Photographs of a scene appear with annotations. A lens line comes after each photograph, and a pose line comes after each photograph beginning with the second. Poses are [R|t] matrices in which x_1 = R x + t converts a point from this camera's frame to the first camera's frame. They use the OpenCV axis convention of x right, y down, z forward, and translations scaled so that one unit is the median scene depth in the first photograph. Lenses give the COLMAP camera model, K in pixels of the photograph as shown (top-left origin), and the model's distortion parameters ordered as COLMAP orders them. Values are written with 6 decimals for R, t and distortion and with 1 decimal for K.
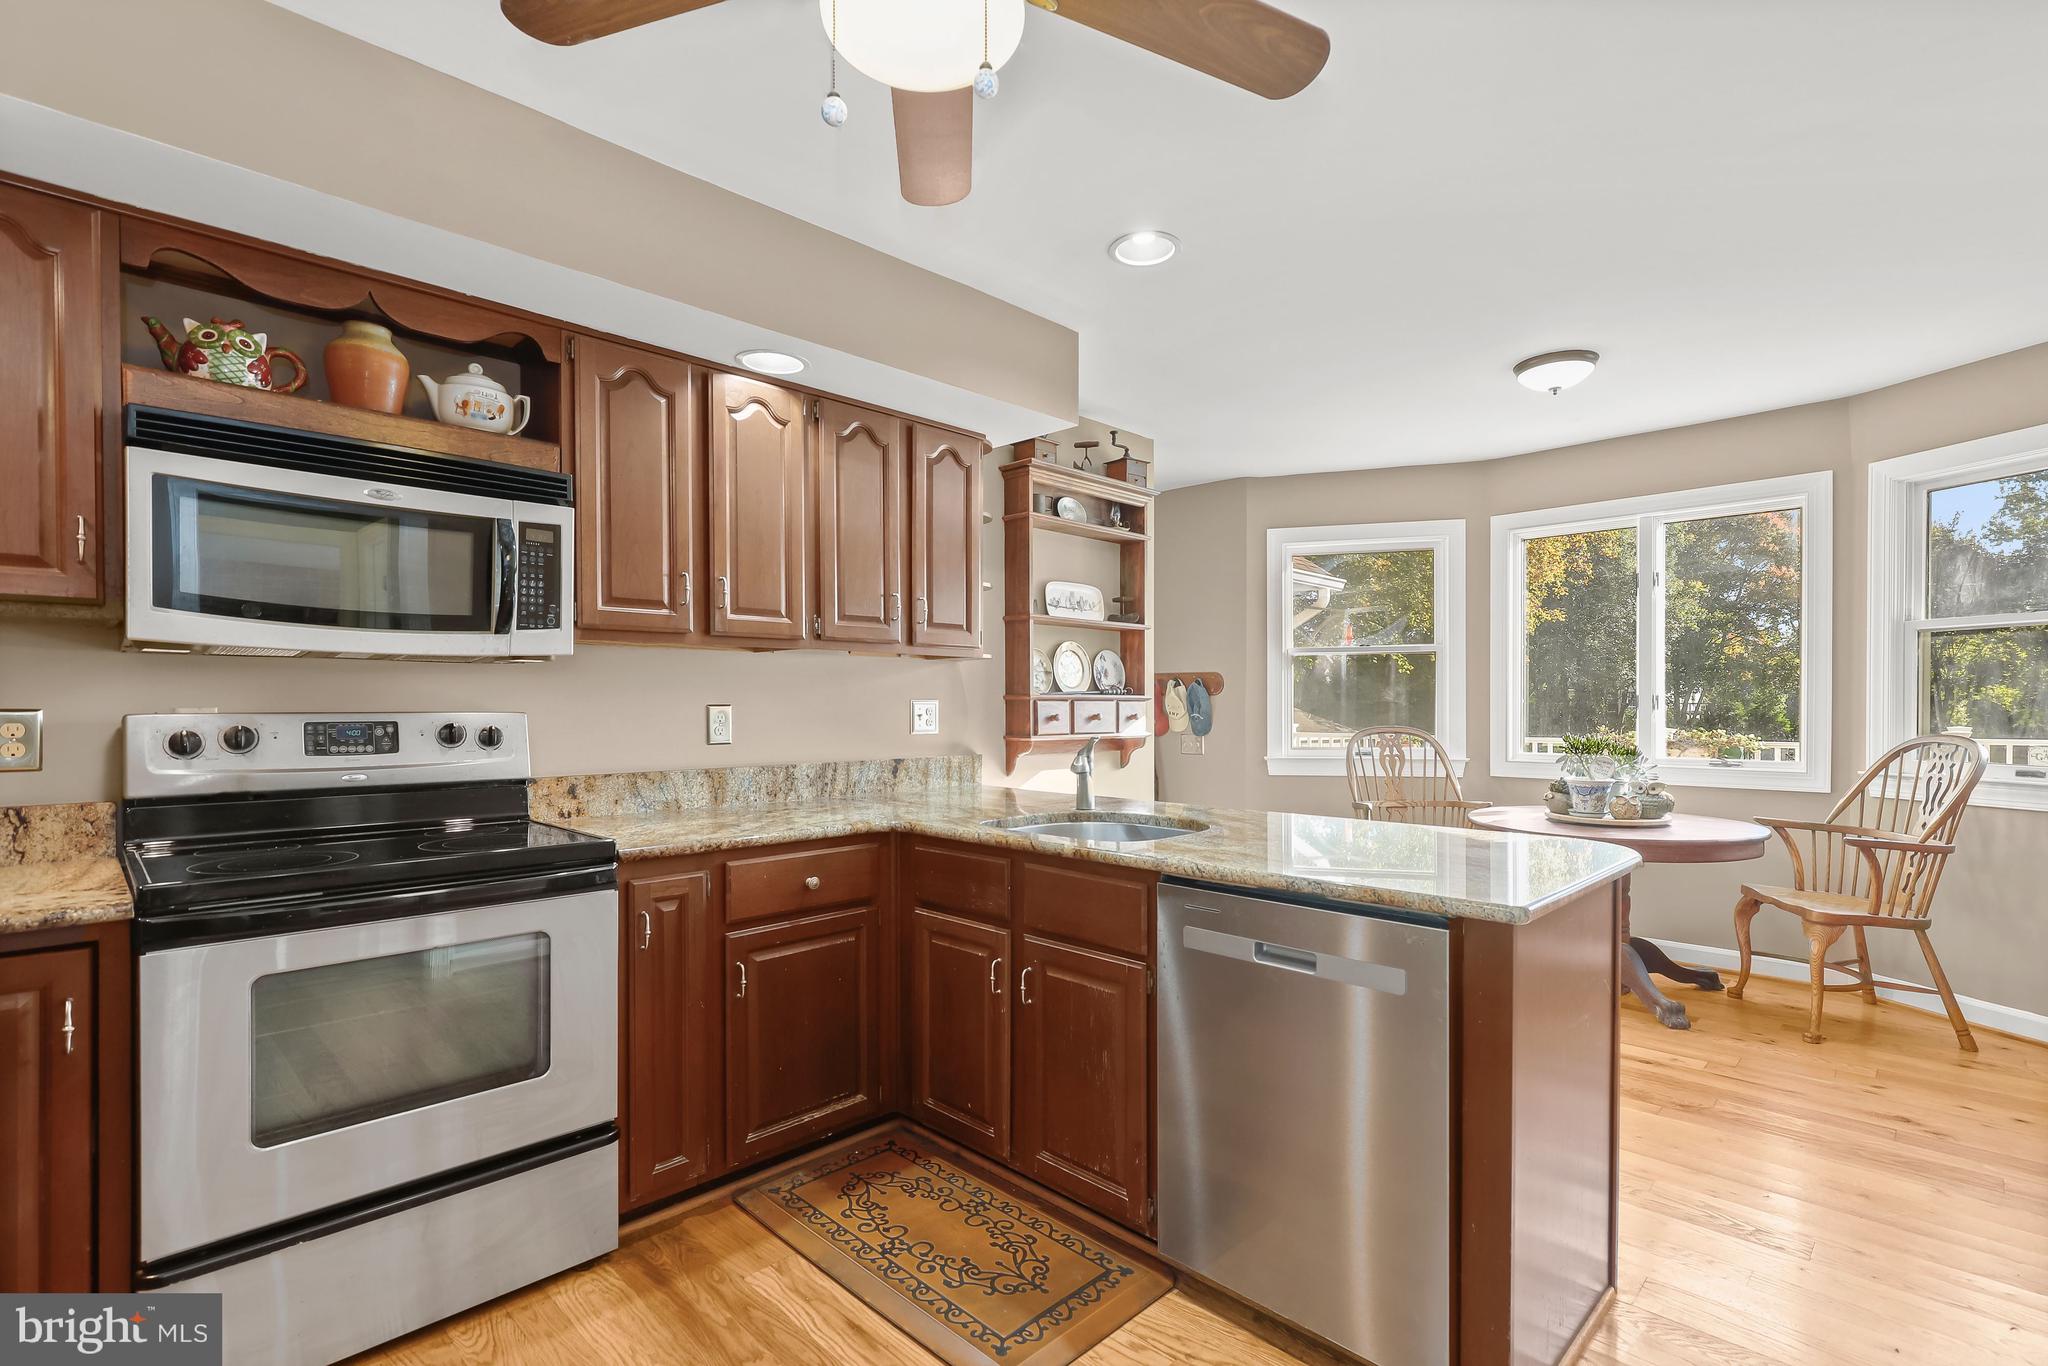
lens RADIAL K [[942.5, 0, 1033.5], [0, 942.5, 713.6], [0, 0, 1]] dist [0.000504, -0.000233]
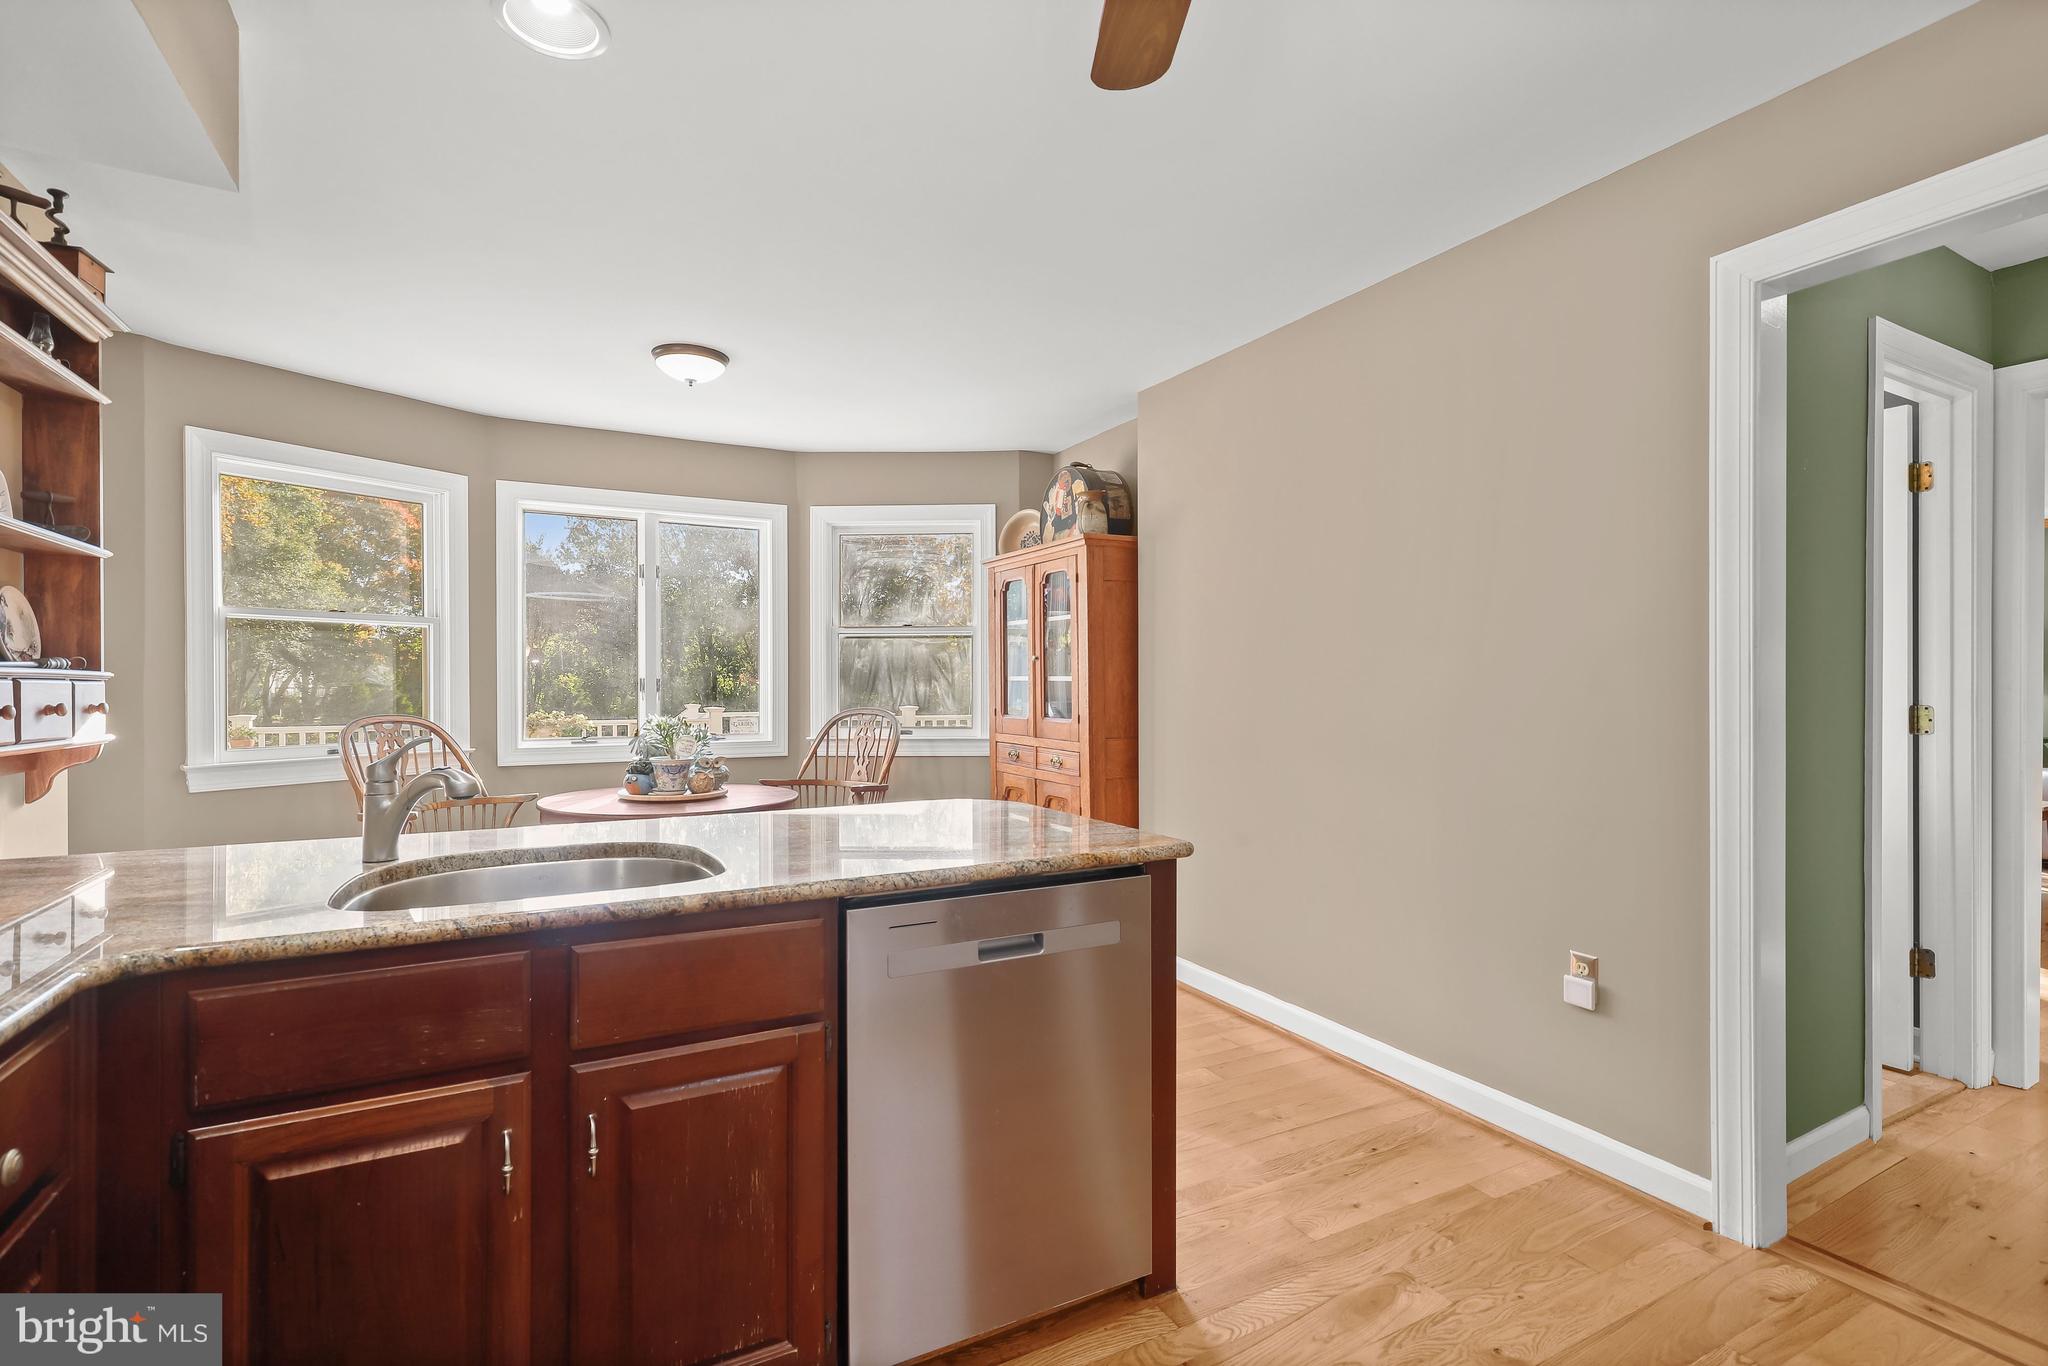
lens RADIAL K [[942.5, 0, 1032.9], [0, 942.5, 685.0], [0, 0, 1]] dist [0.000504, -0.000233]
pose [[0.287447, 0.002883, 0.957792, -0.338151], [0.011011, 0.999919, -0.006314, -0.000830], [-0.957733, 0.012361, 0.287392, 0.364713]]
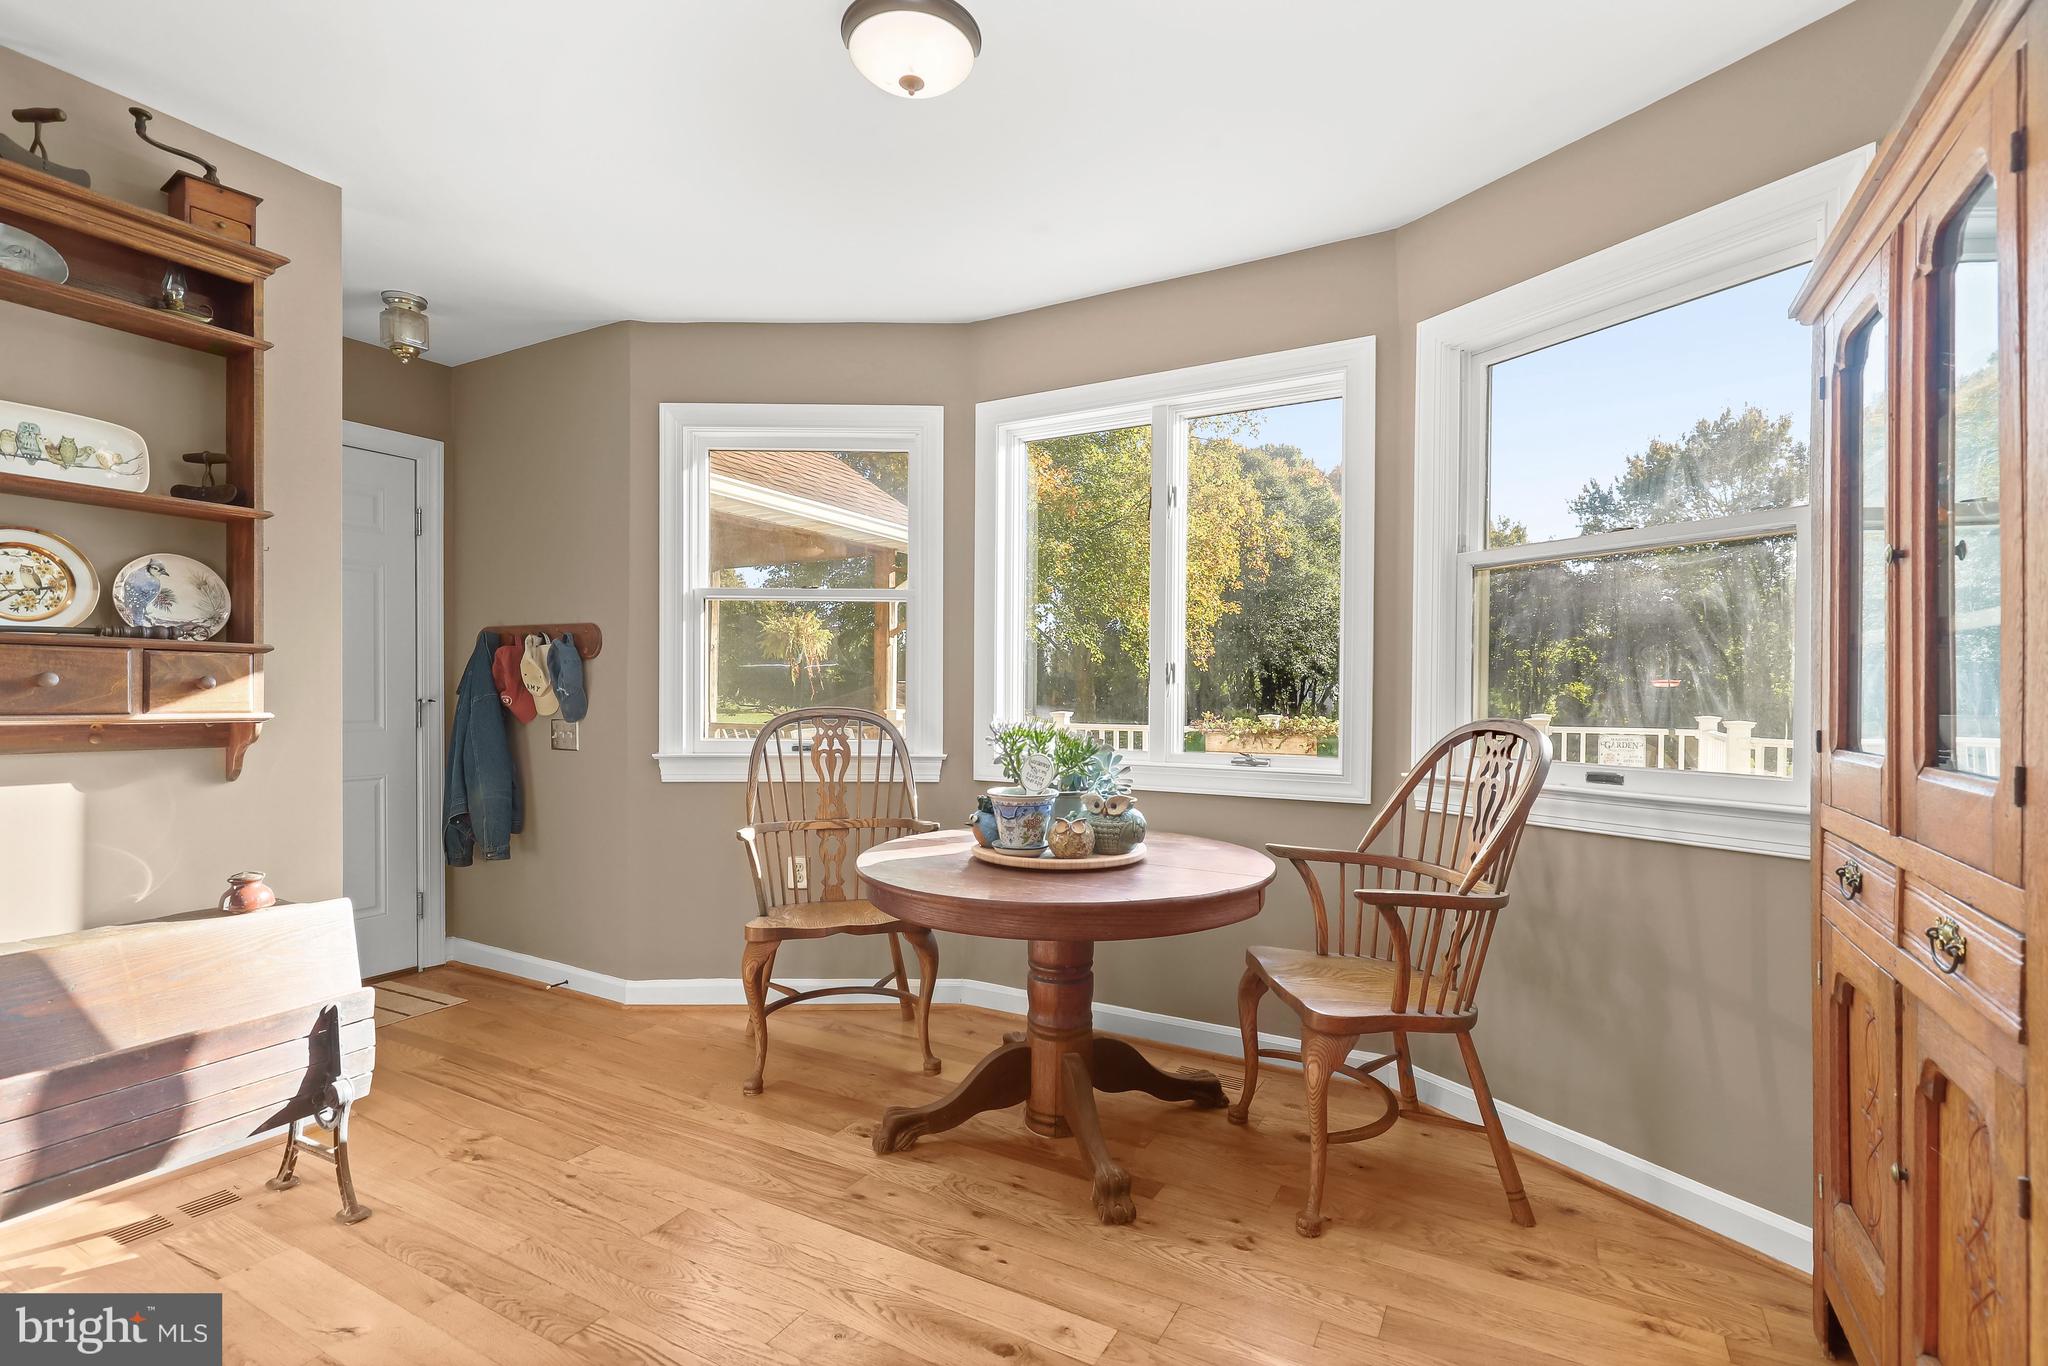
lens RADIAL K [[942.5, 0, 1038.5], [0, 942.5, 703.3], [0, 0, 1]] dist [0.000504, -0.000233]
pose [[0.962429, 0.005935, 0.271469, 0.498873], [-0.005795, 0.999982, -0.001316, 0.015731], [-0.271472, -0.000307, 0.962446, 0.474697]]
